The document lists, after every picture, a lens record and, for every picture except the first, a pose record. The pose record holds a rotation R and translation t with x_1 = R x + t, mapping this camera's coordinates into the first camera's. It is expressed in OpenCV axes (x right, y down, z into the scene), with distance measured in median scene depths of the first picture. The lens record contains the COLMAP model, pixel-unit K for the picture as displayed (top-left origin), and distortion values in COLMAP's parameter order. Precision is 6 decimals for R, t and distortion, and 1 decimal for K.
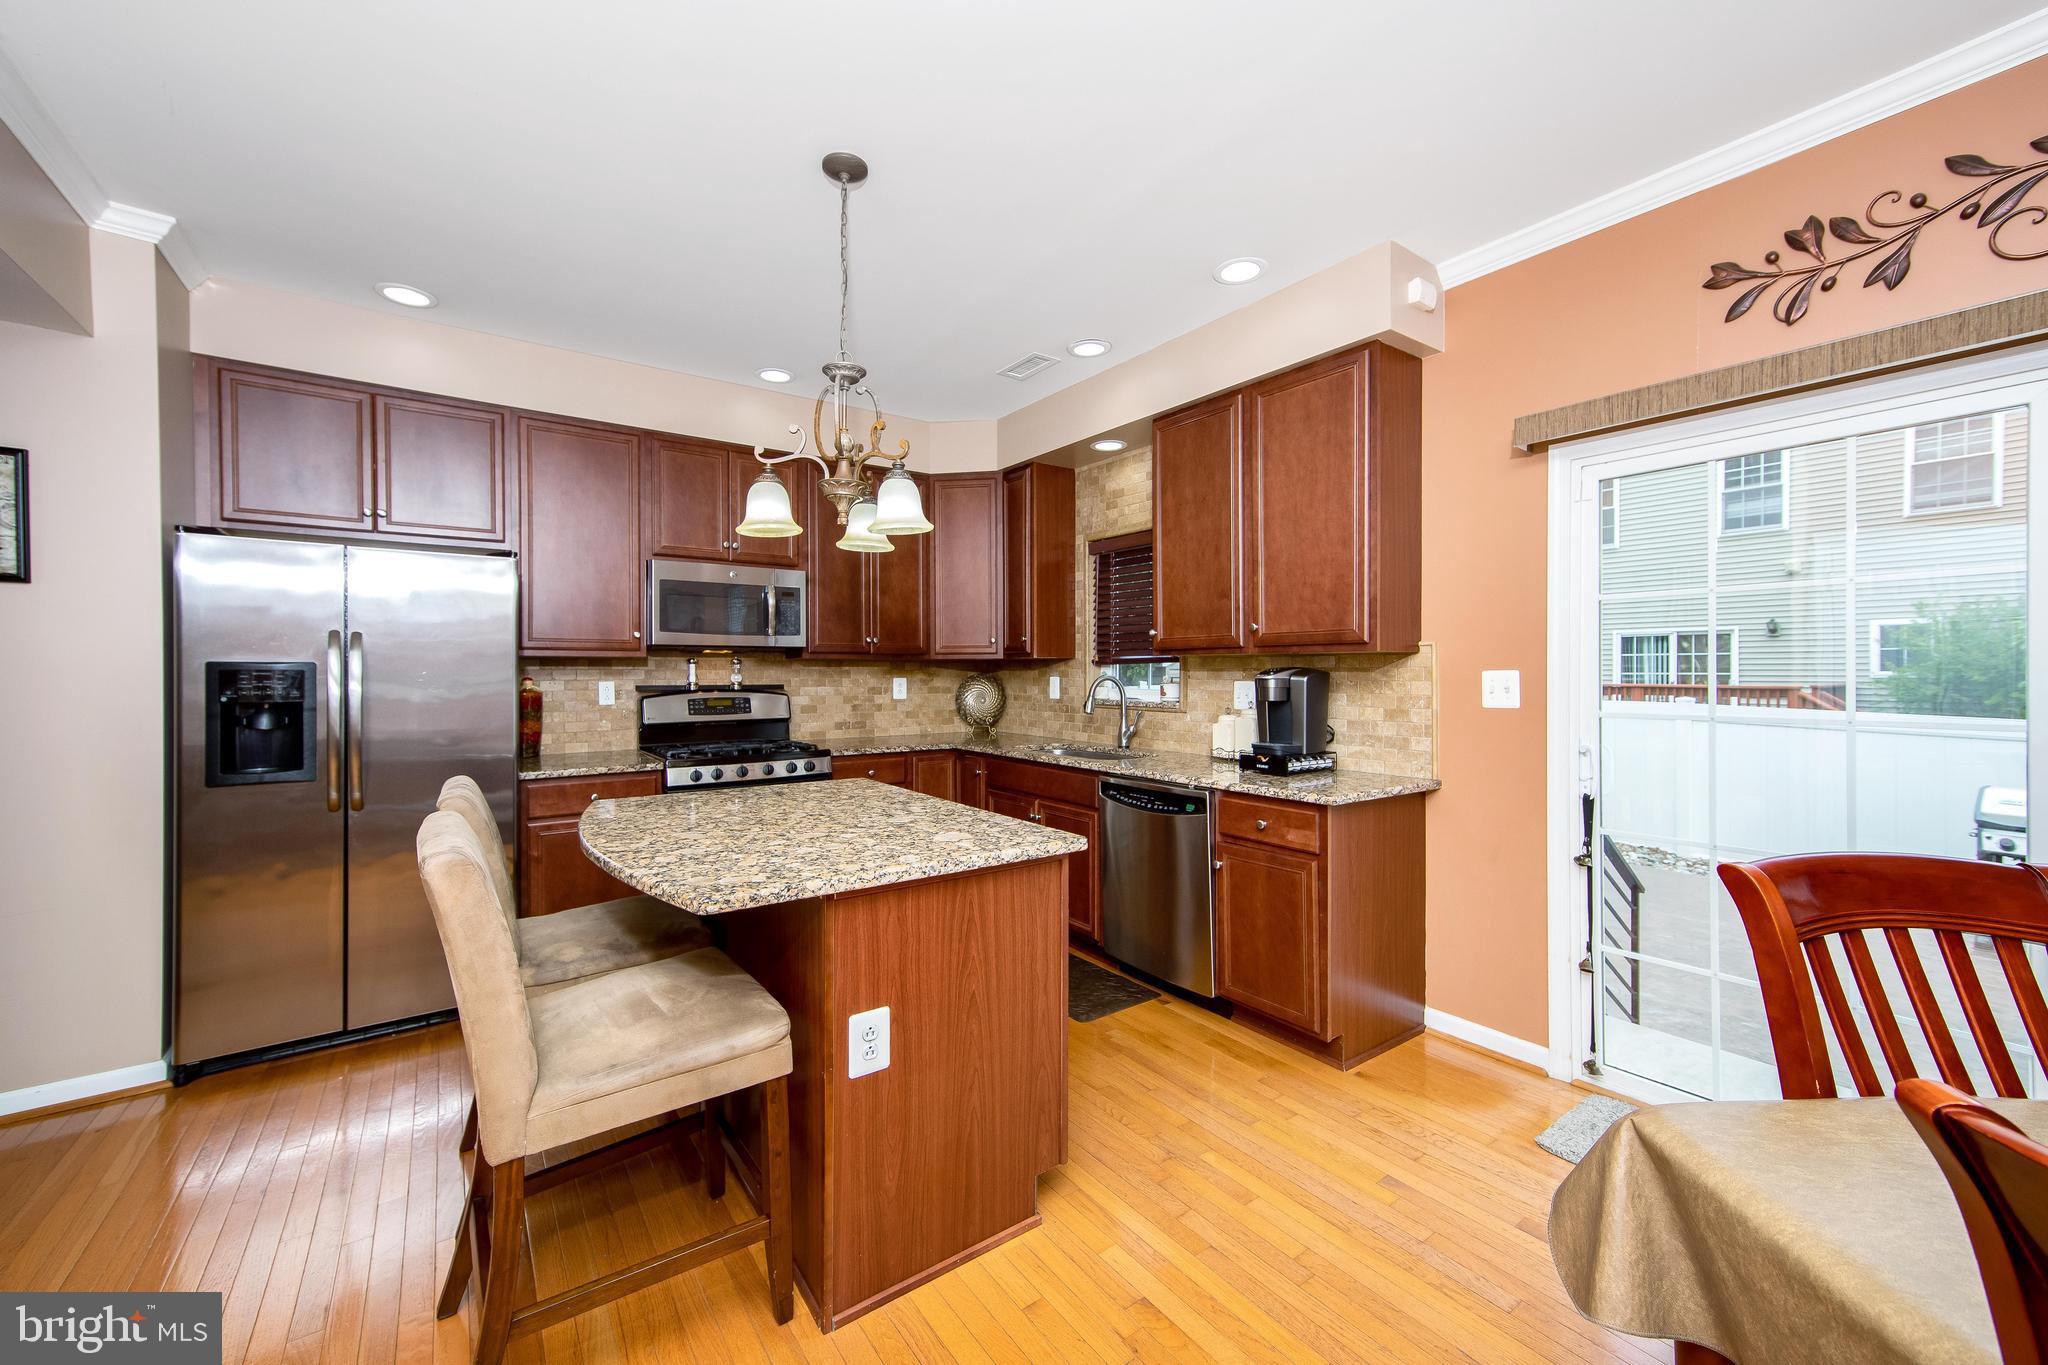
lens RADIAL K [[797.3, 0, 1008.2], [0, 797.3, 683.3], [0, 0, 1]] dist [0.001571, 0.005765]
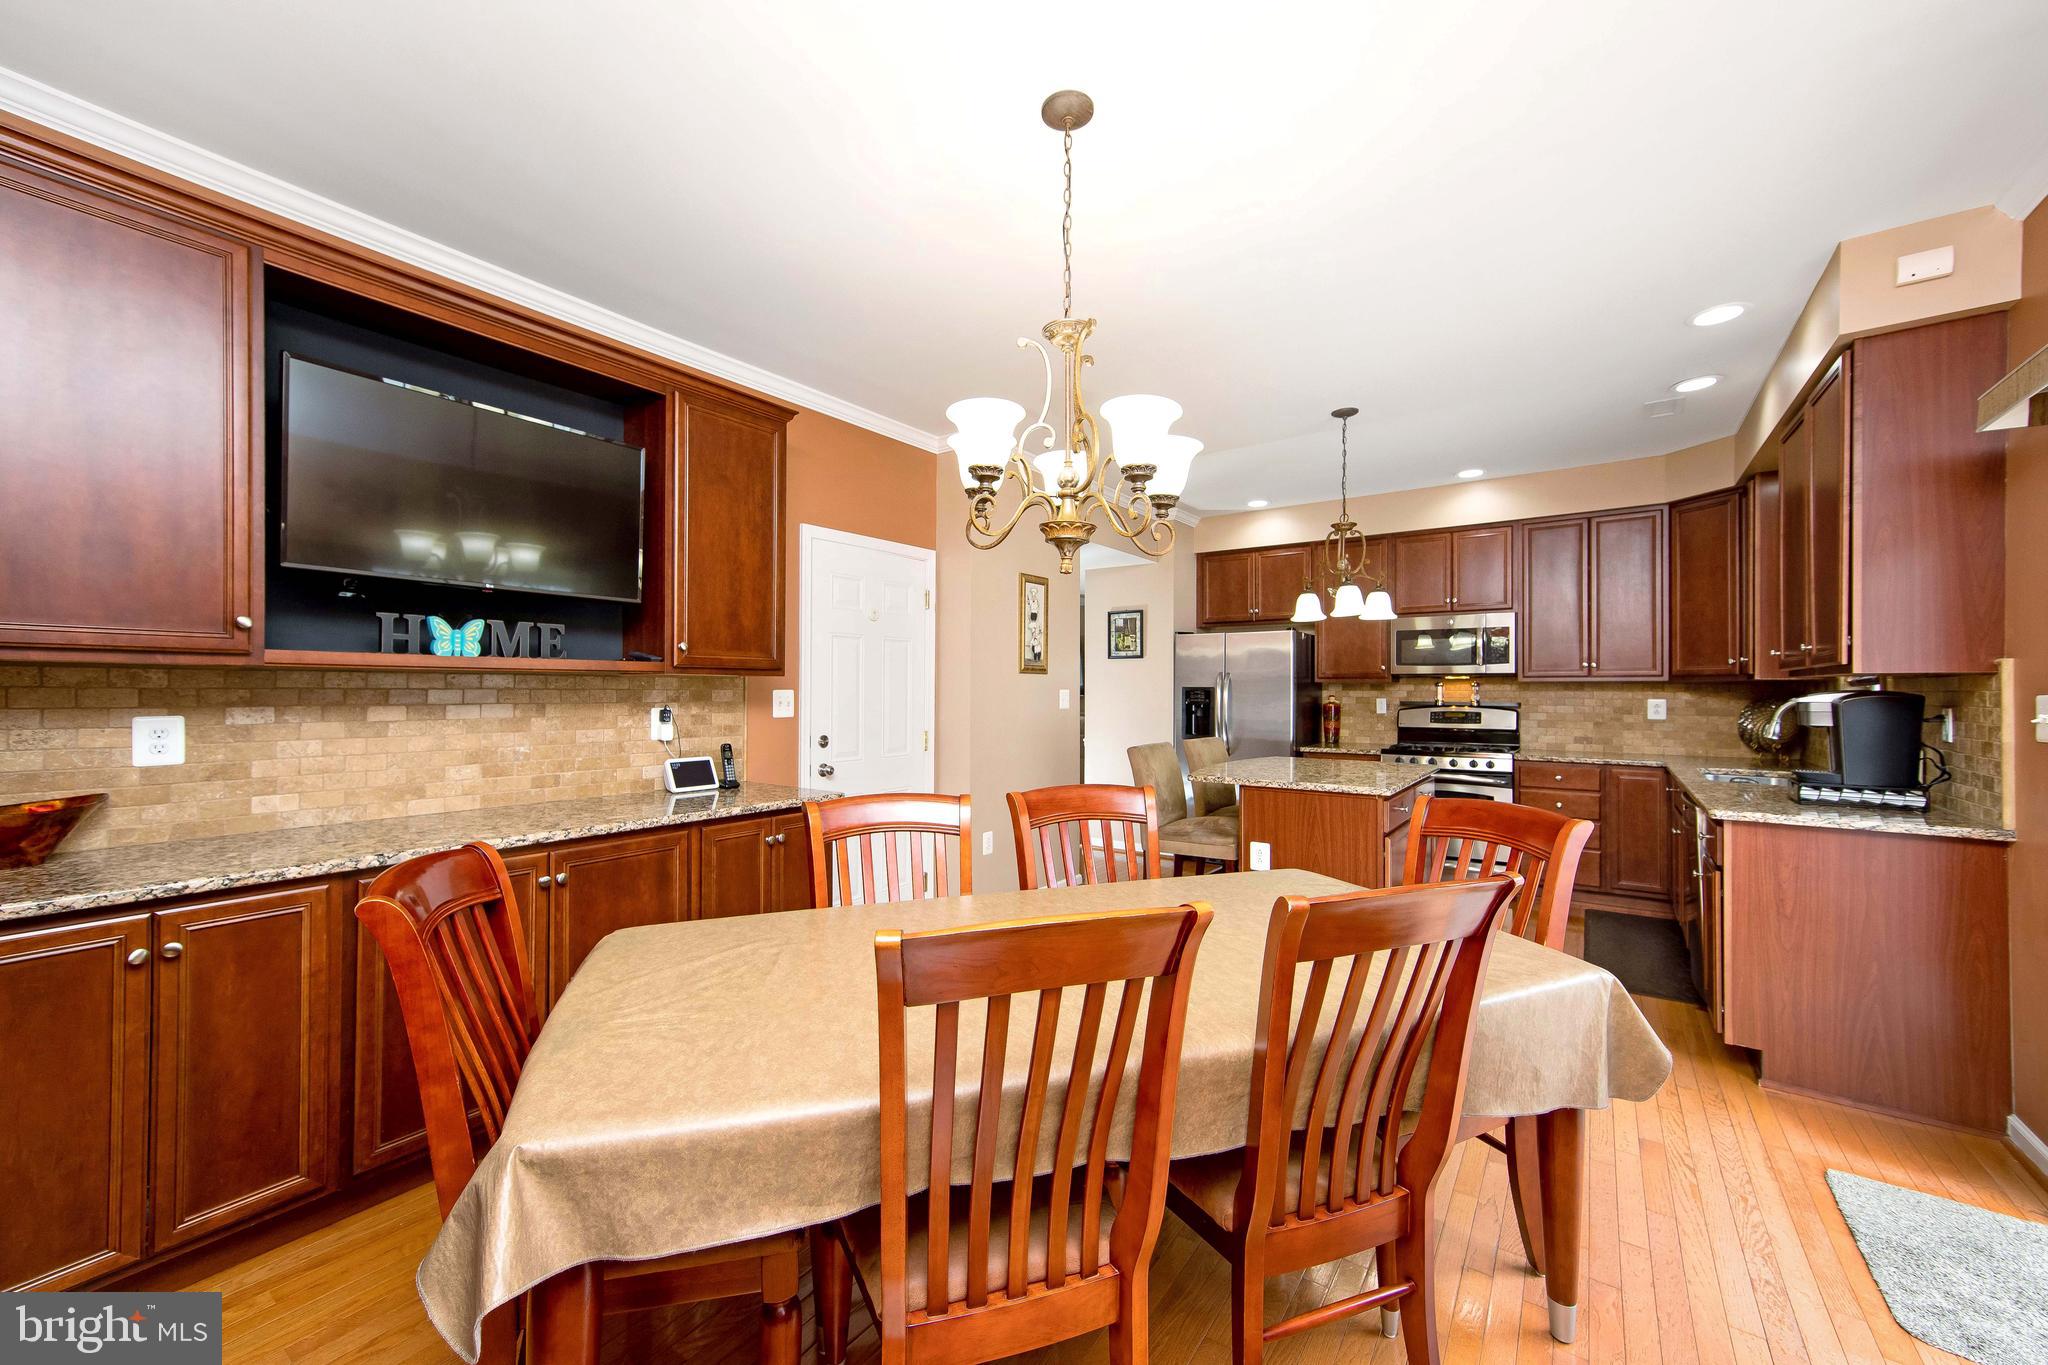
lens RADIAL K [[797.3, 0, 1008.2], [0, 797.3, 683.3], [0, 0, 1]] dist [0.001571, 0.005765]
pose [[0.319672, -0.005944, -0.947510, 0.691719], [-0.016976, 0.999784, -0.011999, -0.000459], [0.947376, 0.019921, 0.319502, -0.160056]]
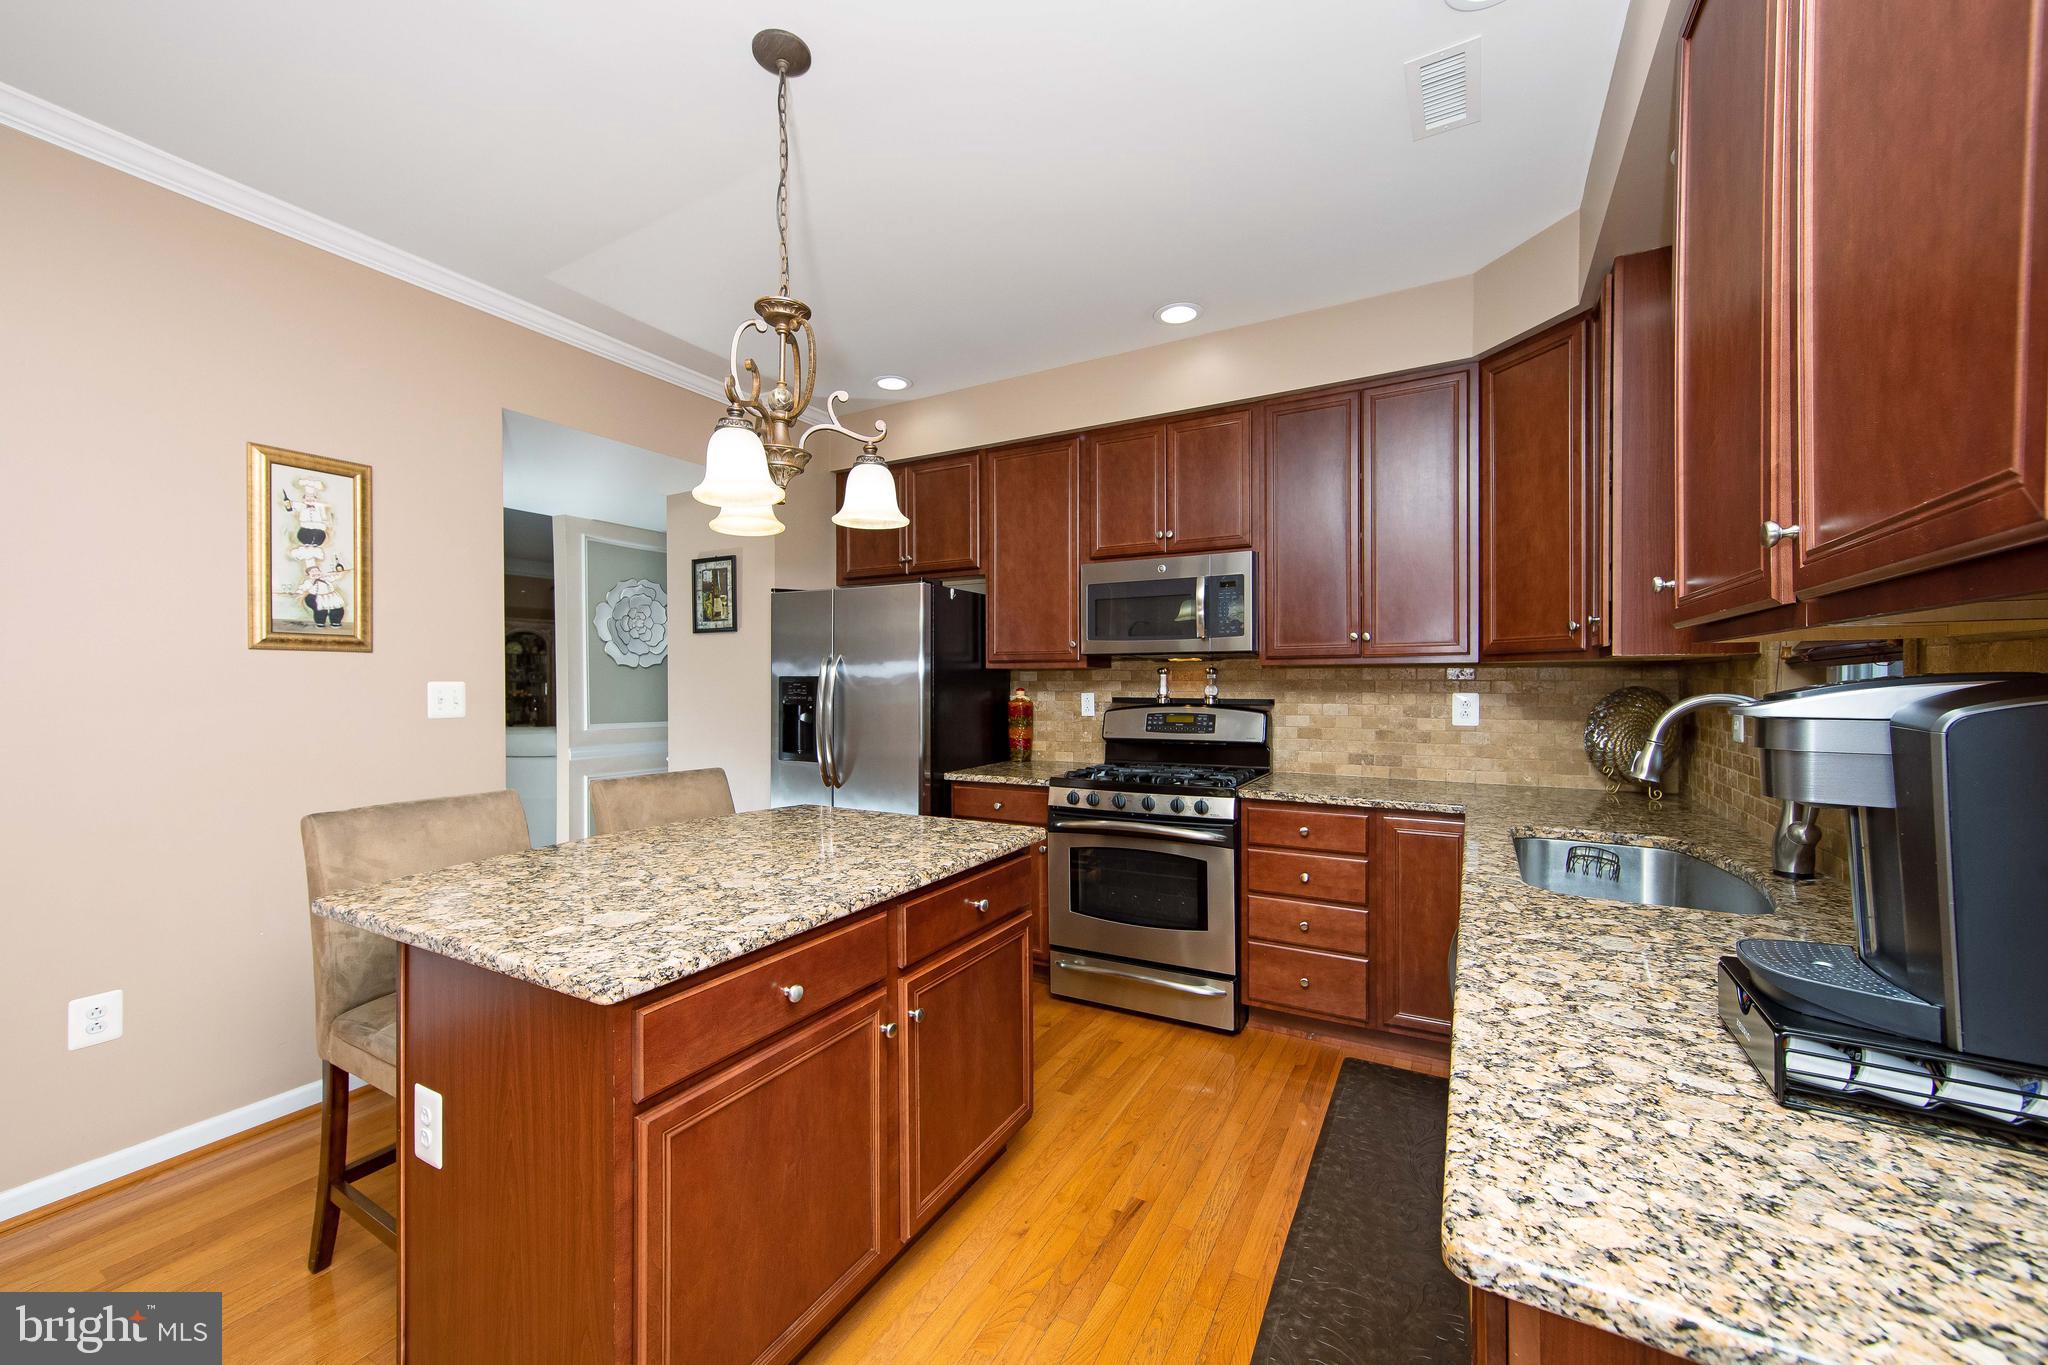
lens RADIAL K [[797.3, 0, 1008.2], [0, 797.3, 683.3], [0, 0, 1]] dist [0.001571, 0.005765]
pose [[0.421495, 0.002939, -0.906826, 0.343879], [-0.012534, 0.999918, -0.002585, -0.009843], [0.906744, 0.012456, 0.421497, 0.472796]]
